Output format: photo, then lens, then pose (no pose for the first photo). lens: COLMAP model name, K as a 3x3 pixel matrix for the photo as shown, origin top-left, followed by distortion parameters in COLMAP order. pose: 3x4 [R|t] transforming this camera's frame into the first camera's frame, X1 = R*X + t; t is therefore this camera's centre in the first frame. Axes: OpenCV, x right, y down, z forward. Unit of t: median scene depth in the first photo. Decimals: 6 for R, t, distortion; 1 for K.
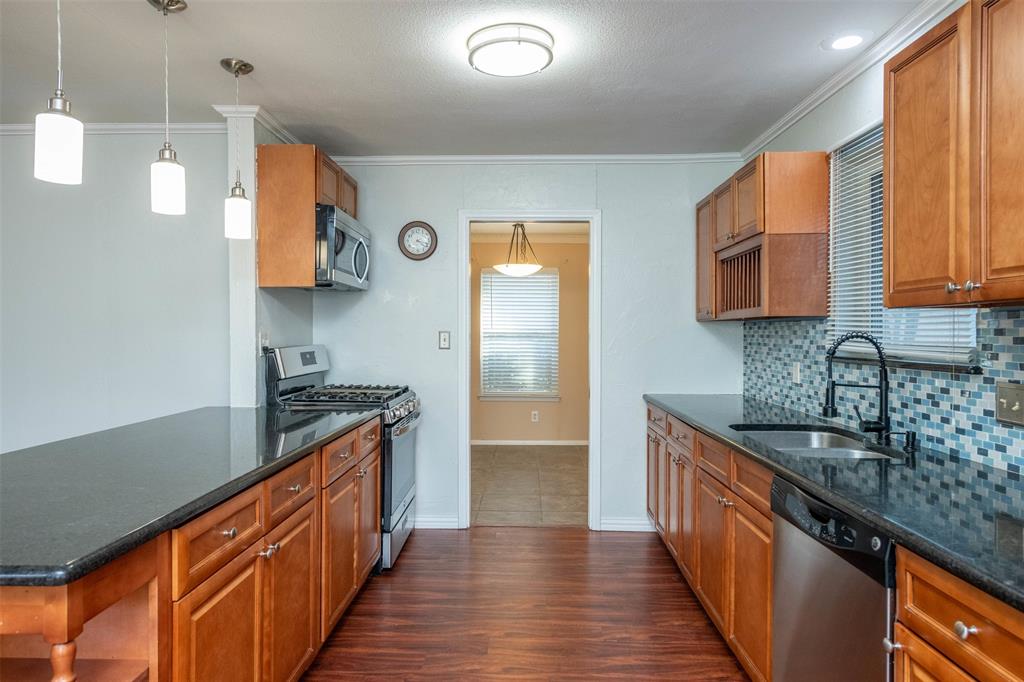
lens RADIAL K [[628.6, 0, 517.1], [0, 628.6, 337.1], [0, 0, 1]] dist [0.006240, -0.000096]
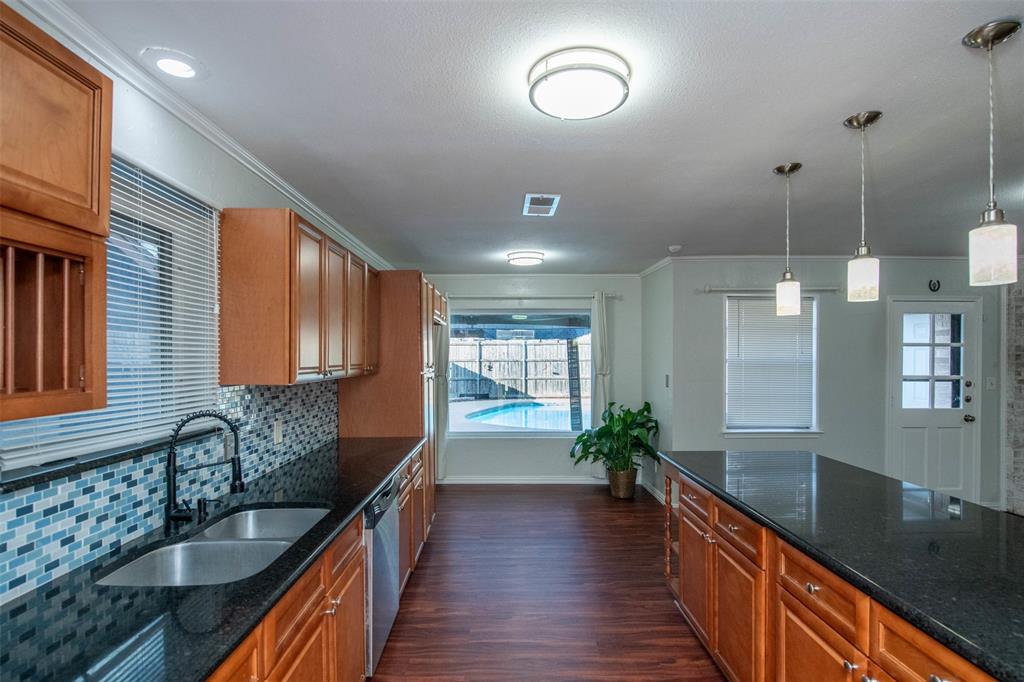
lens RADIAL K [[507.2, 0, 510.8], [0, 507.2, 357.5], [0, 0, 1]] dist [-0.001792, -0.000309]
pose [[-0.999736, -0.001135, -0.022967, 0.086897], [-0.001419, 0.999923, 0.012364, -0.085667], [0.022951, 0.012393, -0.999660, 1.514545]]
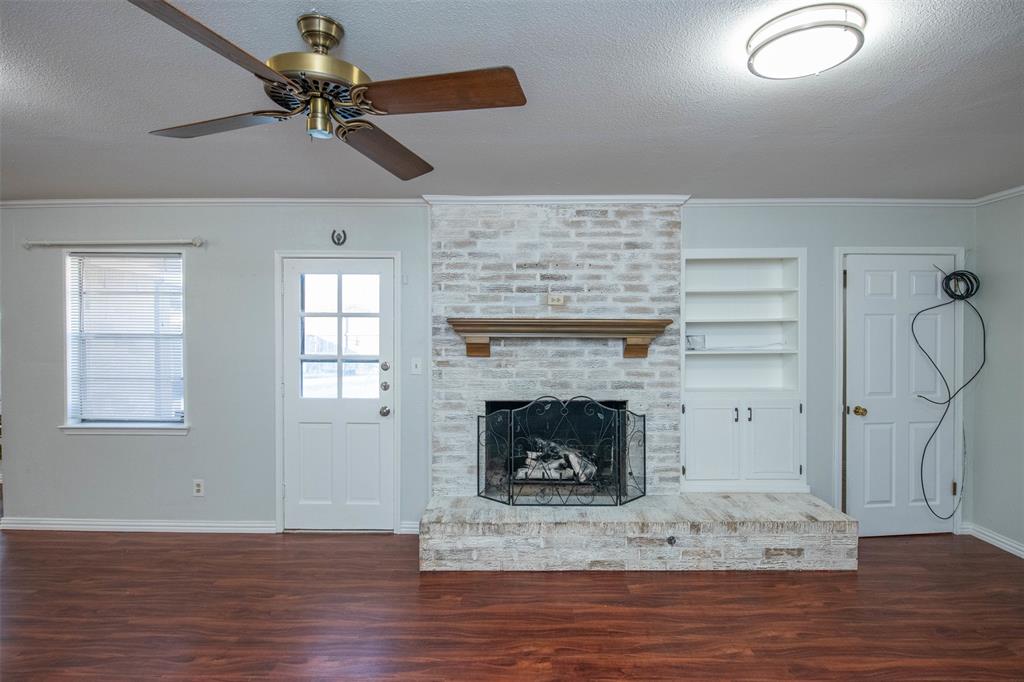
lens RADIAL K [[512.4, 0, 514.0], [0, 512.4, 337.4], [0, 0, 1]] dist [-0.002693, -0.000348]
pose [[-0.999993, -0.003322, 0.001884, -1.907760], [-0.003288, 0.999837, 0.017774, -0.076603], [-0.001942, 0.017767, -0.999840, 1.143394]]
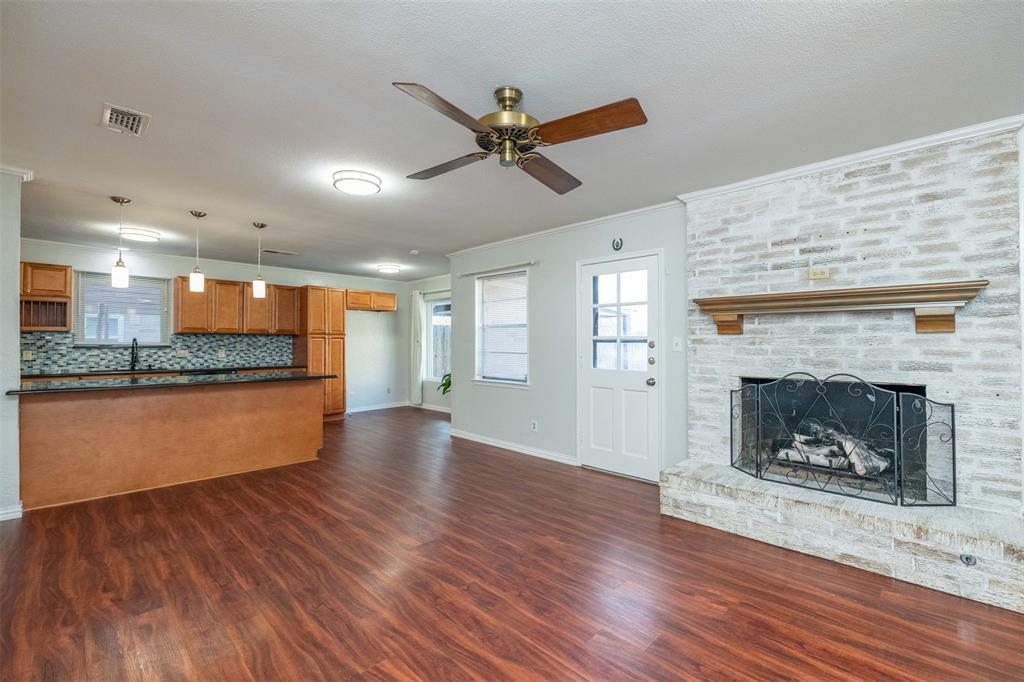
lens RADIAL K [[435.6, 0, 512.0], [0, 435.6, 341.0], [0, 0, 1]] dist [0.002590, -0.003690]
pose [[-0.720212, 0.002218, 0.693750, -2.213719], [0.003188, 0.999995, 0.000112, 0.013281], [-0.693746, 0.002292, -0.720216, 1.102828]]
